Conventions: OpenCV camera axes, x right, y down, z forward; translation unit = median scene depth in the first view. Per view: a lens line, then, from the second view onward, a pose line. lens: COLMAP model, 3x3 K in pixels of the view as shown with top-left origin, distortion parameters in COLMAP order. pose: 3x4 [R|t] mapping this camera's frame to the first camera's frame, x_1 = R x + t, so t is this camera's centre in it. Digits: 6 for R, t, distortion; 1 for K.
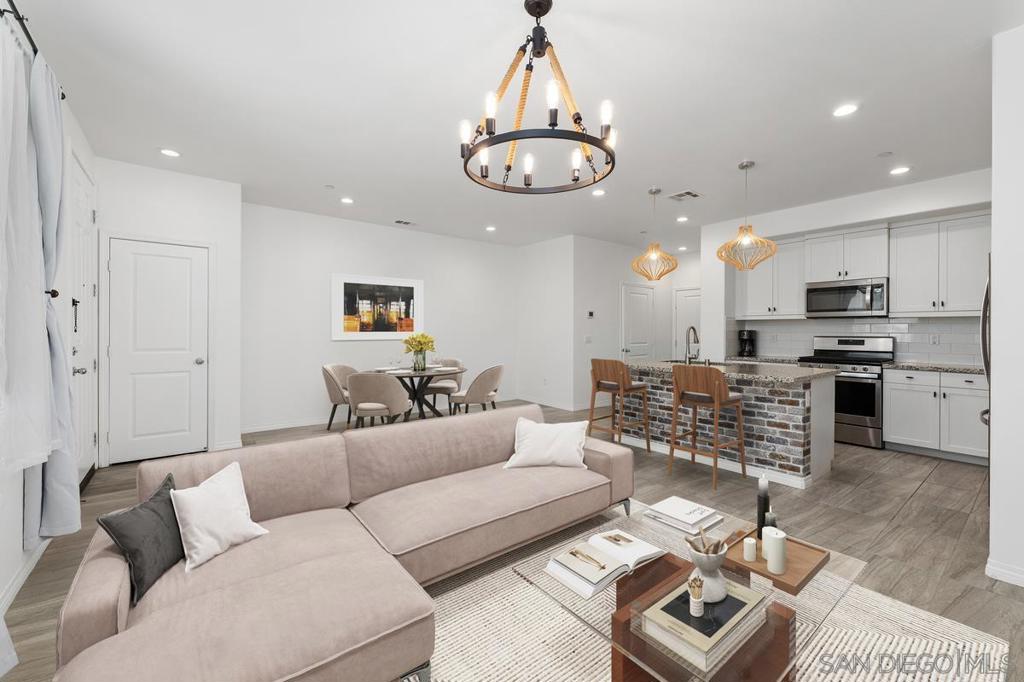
lens RADIAL K [[418.2, 0, 511.9], [0, 418.2, 331.7], [0, 0, 1]] dist [-0.000642, 0.000287]
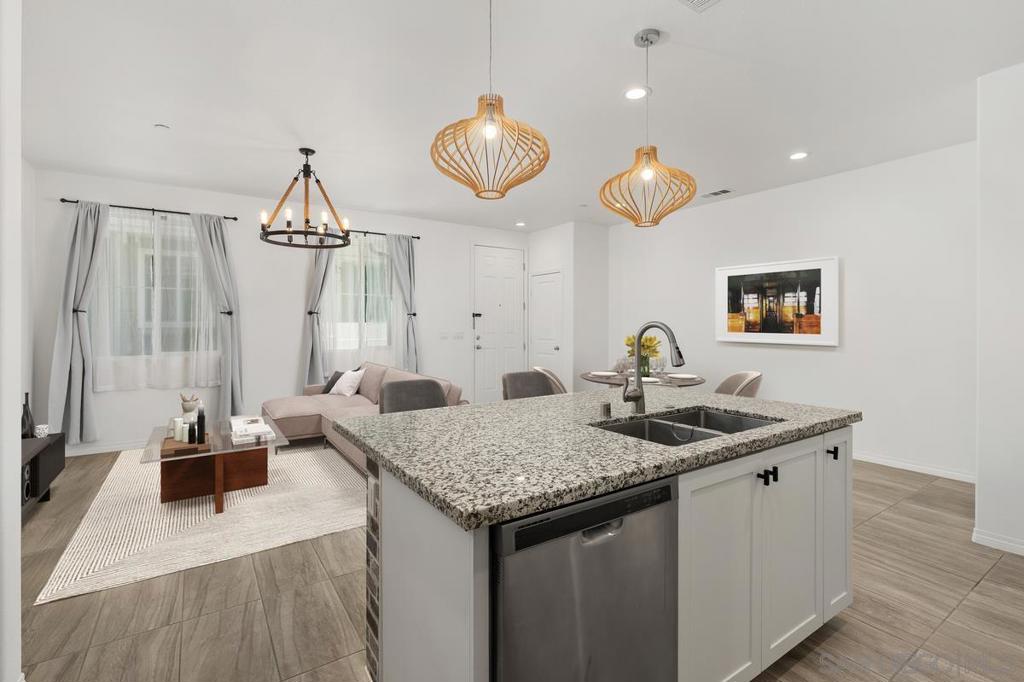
lens RADIAL K [[467.2, 0, 514.2], [0, 467.2, 329.9], [0, 0, 1]] dist [0.000441, 0.000163]
pose [[-0.066818, 0.013683, -0.997671, 0.584062], [-0.013981, 0.999795, 0.014648, -0.011805], [0.997667, 0.014927, -0.066613, 0.585238]]
